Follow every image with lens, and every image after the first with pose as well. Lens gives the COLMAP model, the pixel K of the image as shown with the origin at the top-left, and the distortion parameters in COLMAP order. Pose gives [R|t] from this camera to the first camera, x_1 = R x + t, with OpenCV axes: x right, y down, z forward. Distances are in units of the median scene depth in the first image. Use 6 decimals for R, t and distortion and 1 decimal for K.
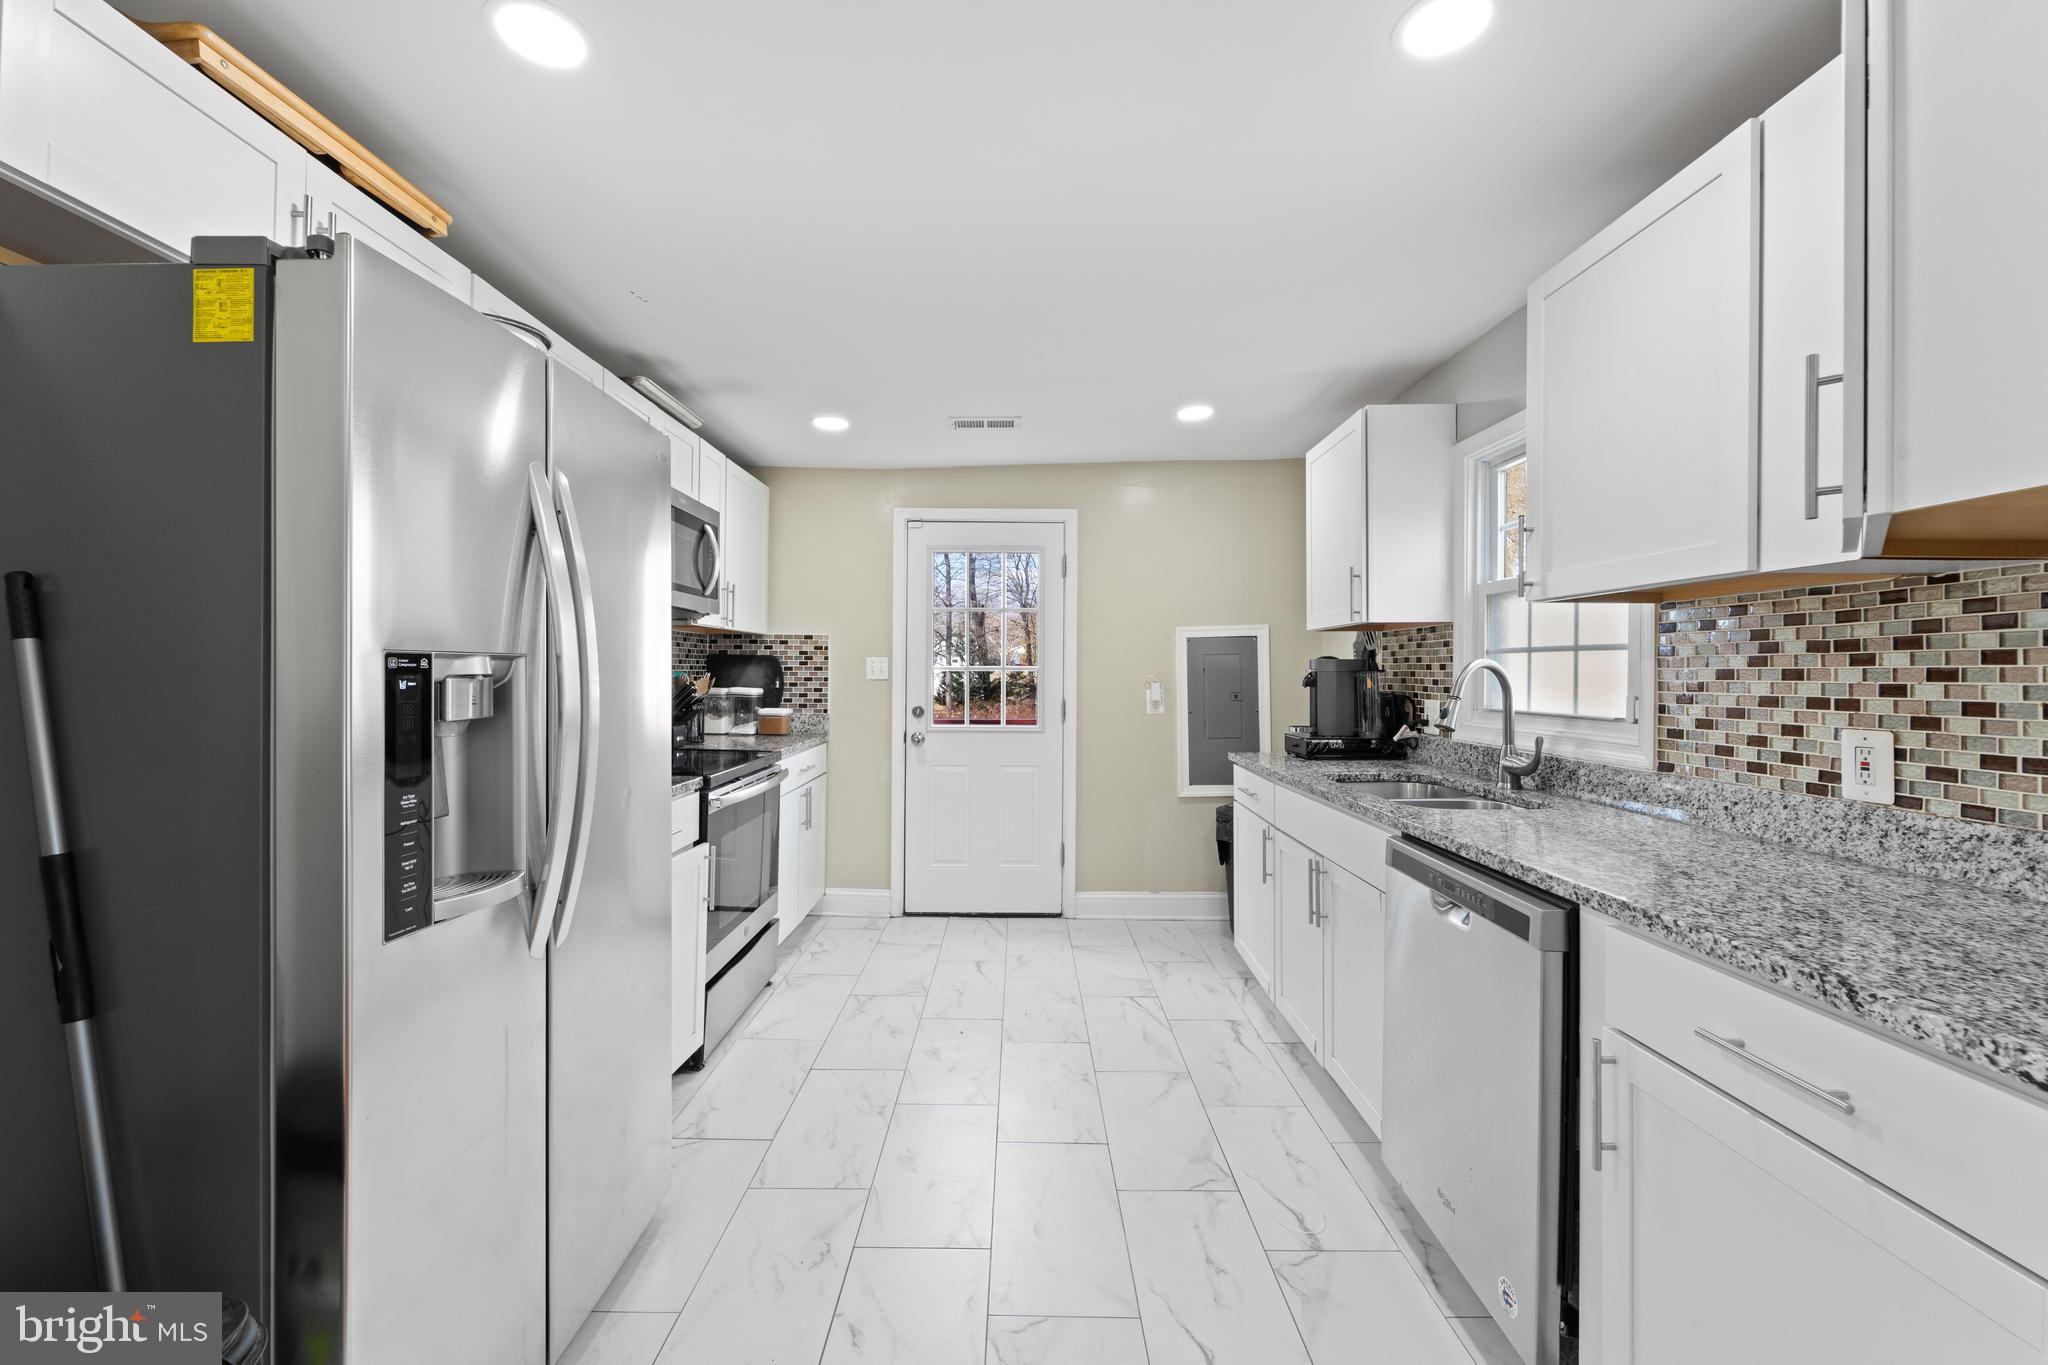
lens RADIAL K [[836.5, 0, 1024.0], [0, 836.5, 682.5], [0, 0, 1]] dist [0.000069, -0.000029]
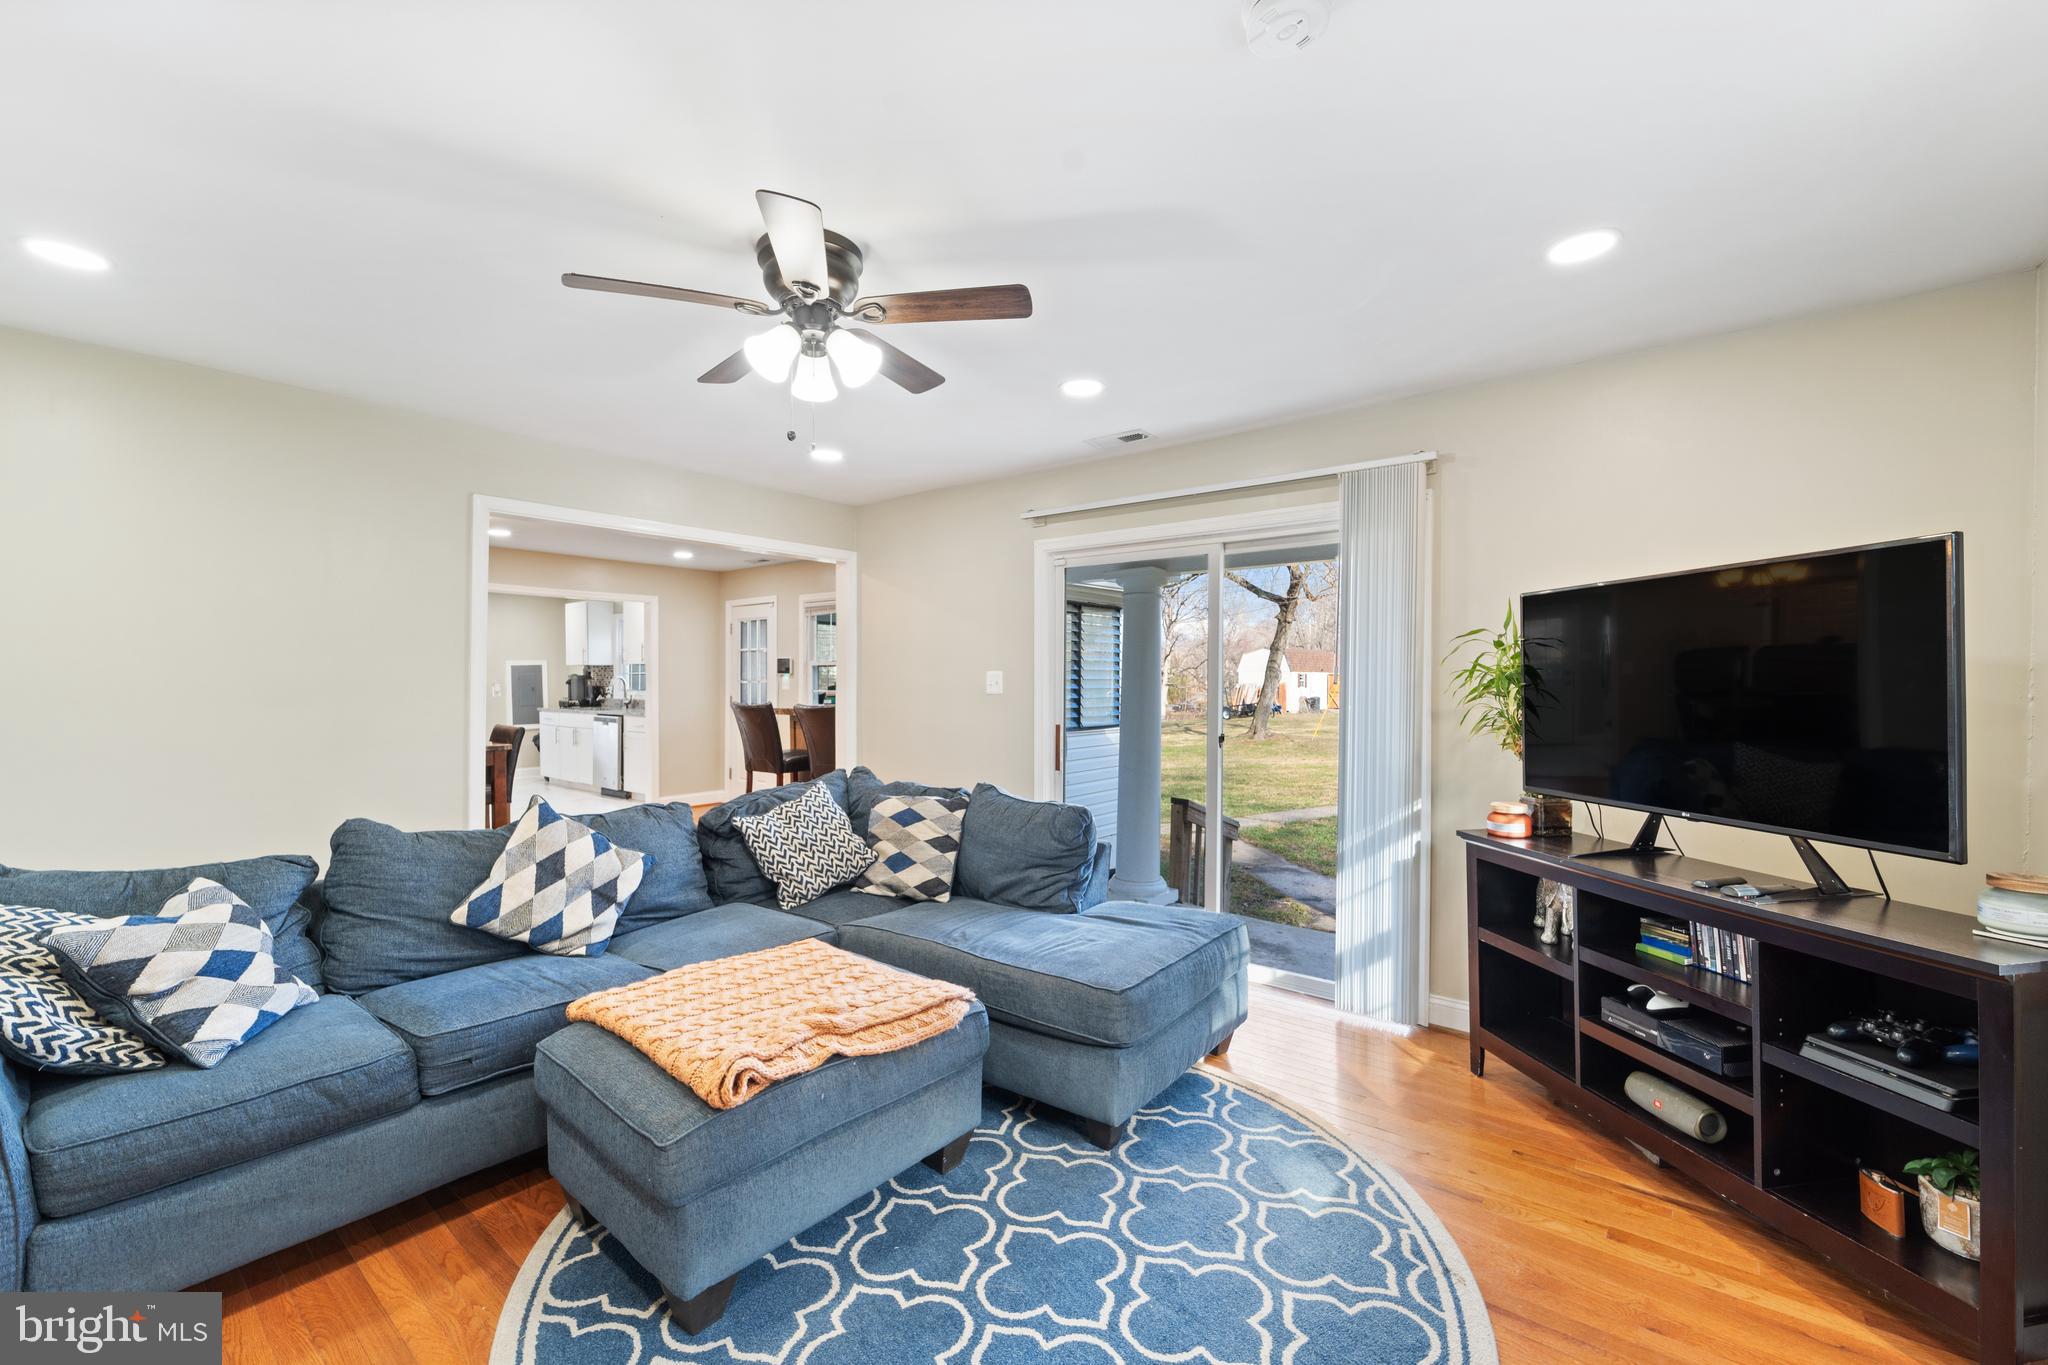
lens RADIAL K [[836.5, 0, 1024.0], [0, 836.5, 682.5], [0, 0, 1]] dist [0.000069, -0.000029]
pose [[0.634325, -0.002268, 0.773063, -1.032584], [0.007150, 0.999970, -0.002933, 0.021135], [-0.773034, 0.007388, 0.634322, -2.378778]]
